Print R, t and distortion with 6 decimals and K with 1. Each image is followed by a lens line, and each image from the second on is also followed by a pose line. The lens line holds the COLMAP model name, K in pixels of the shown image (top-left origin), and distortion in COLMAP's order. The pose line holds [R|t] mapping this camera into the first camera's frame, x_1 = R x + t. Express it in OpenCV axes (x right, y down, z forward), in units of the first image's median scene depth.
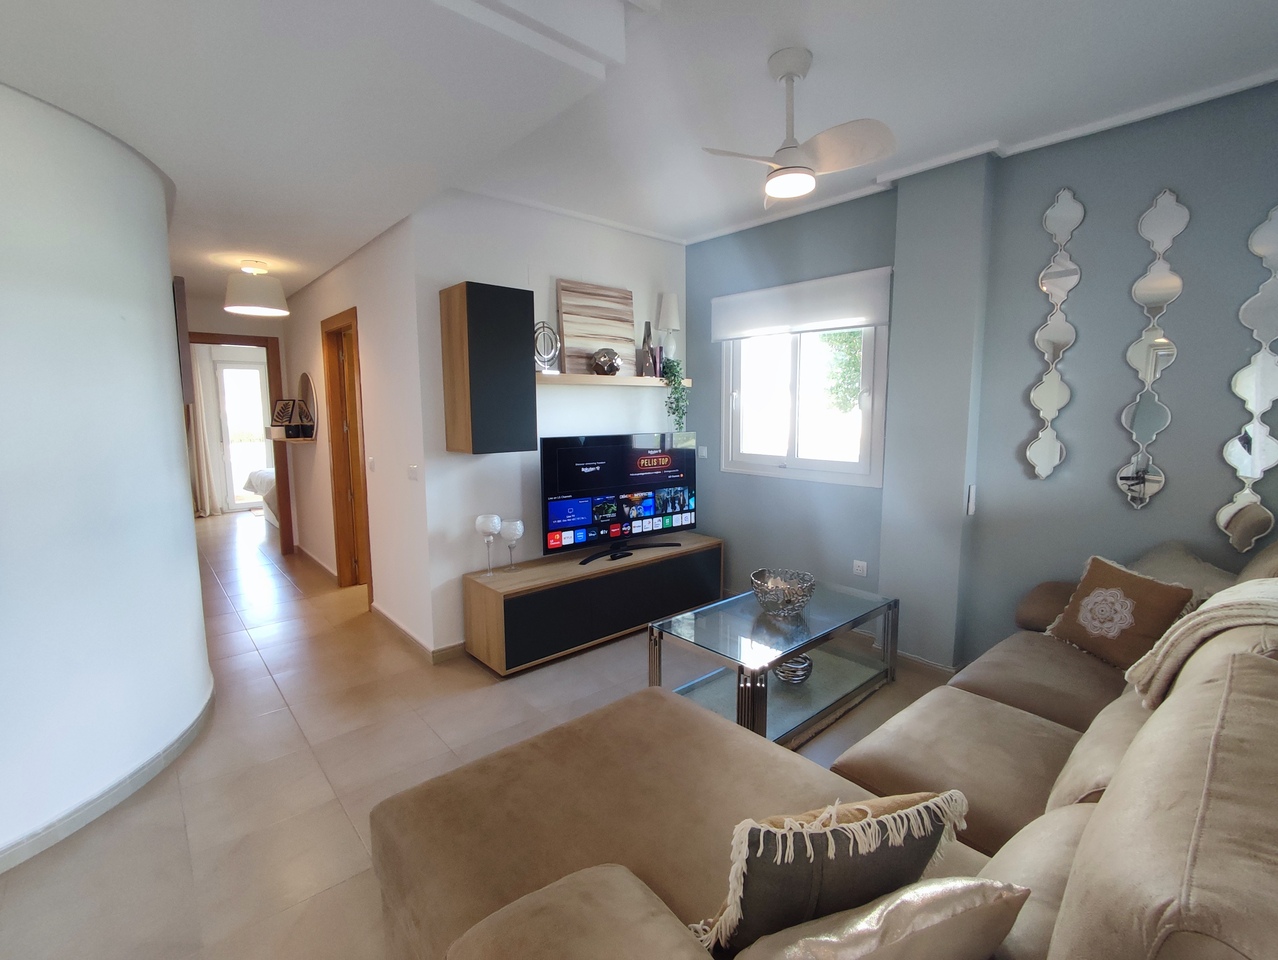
lens RADIAL K [[564.8, 0, 639.0], [0, 564.8, 480.0], [0, 0, 1]] dist [0.000351, 0.000034]
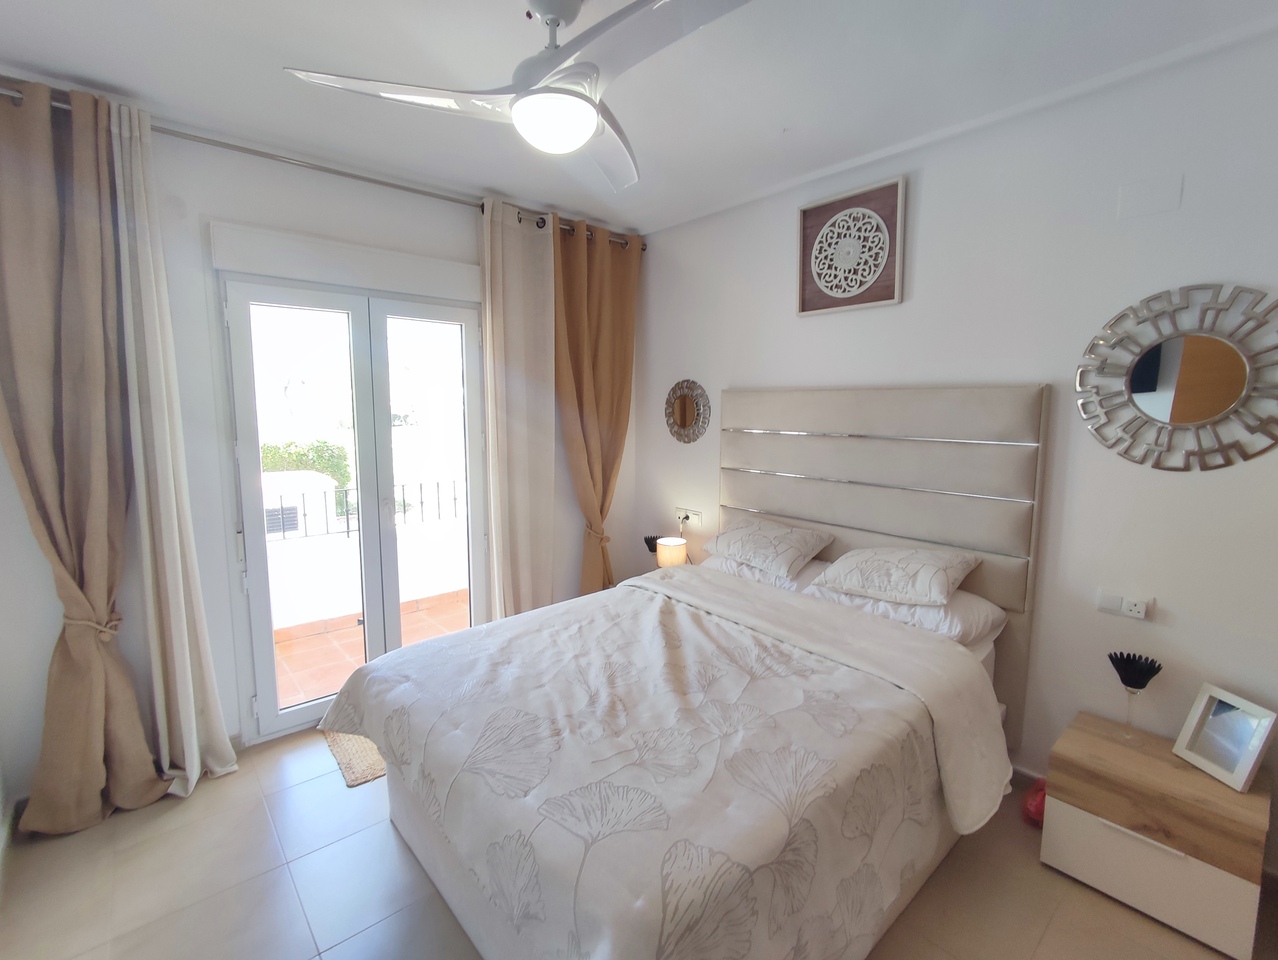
lens RADIAL K [[585.8, 0, 653.5], [0, 585.8, 474.2], [0, 0, 1]] dist [-0.003139, -0.000636]
pose [[0.999928, -0.001468, 0.011911, -0.762356], [0.001608, 0.999930, -0.011737, -0.141845], [-0.011893, 0.011755, 0.999860, 0.999234]]
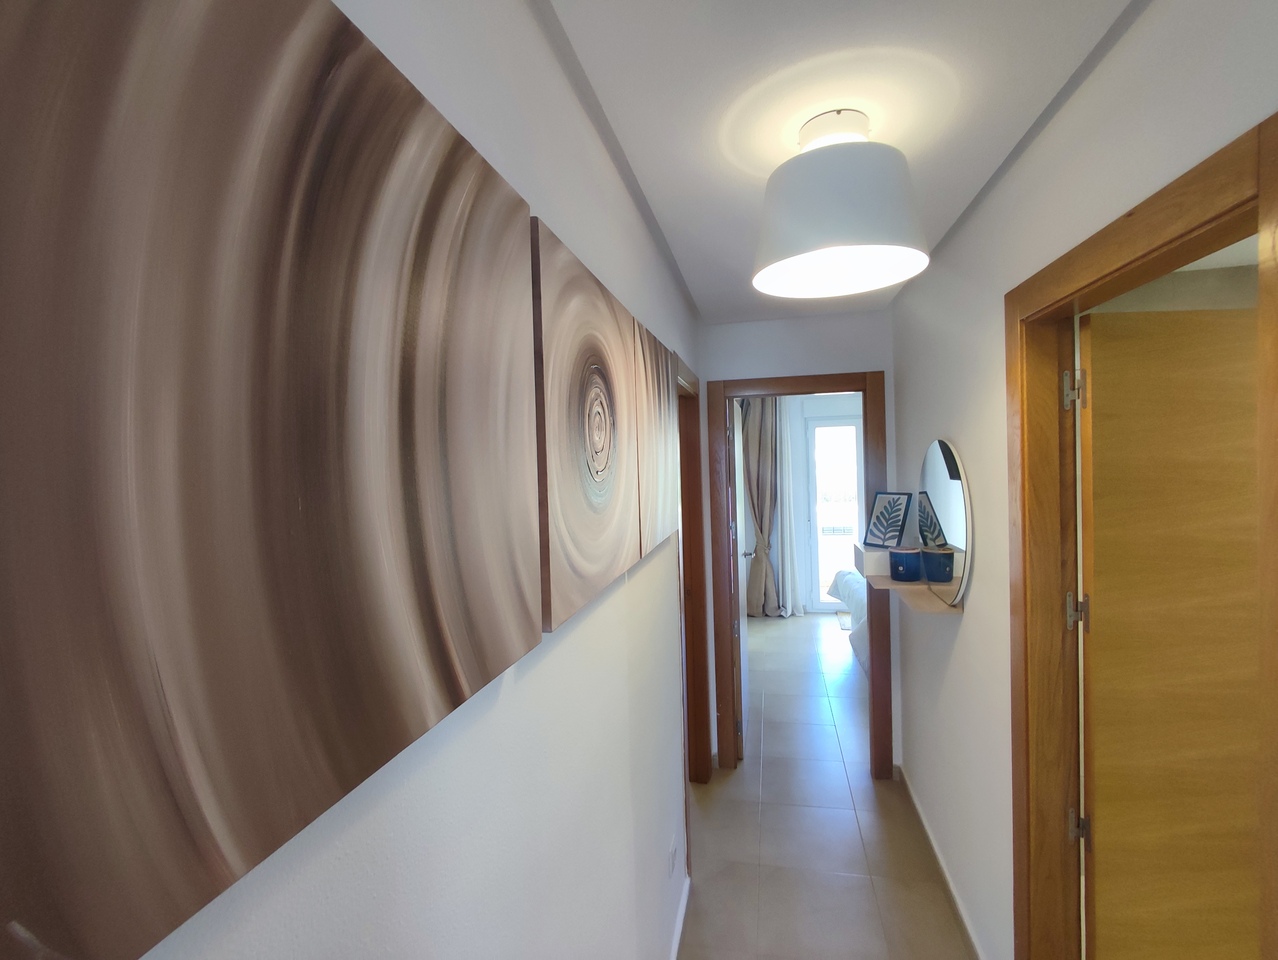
lens RADIAL K [[585.8, 0, 653.5], [0, 585.8, 474.2], [0, 0, 1]] dist [-0.003139, -0.000636]
pose [[0.598793, 0.001234, -0.800903, -0.335534], [-0.064847, 0.996790, -0.046947, -0.117907], [0.798275, 0.080047, 0.596951, 0.517636]]
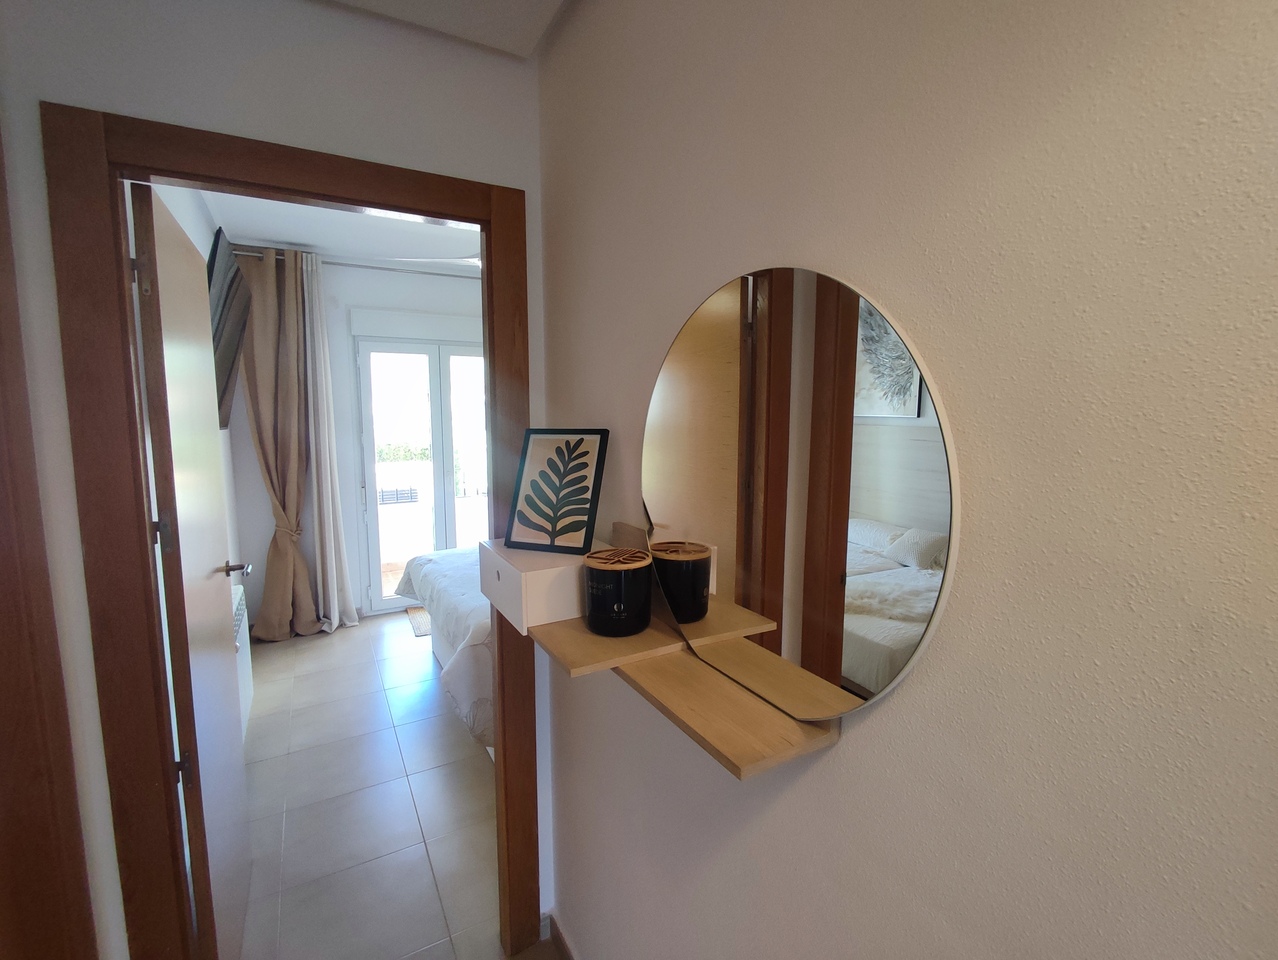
lens RADIAL K [[585.8, 0, 653.5], [0, 585.8, 474.2], [0, 0, 1]] dist [-0.003139, -0.000636]
pose [[0.979360, 0.021791, -0.200945, -0.532604], [-0.024628, 0.999629, -0.011631, -0.119421], [0.200617, 0.016339, 0.979534, 0.760797]]
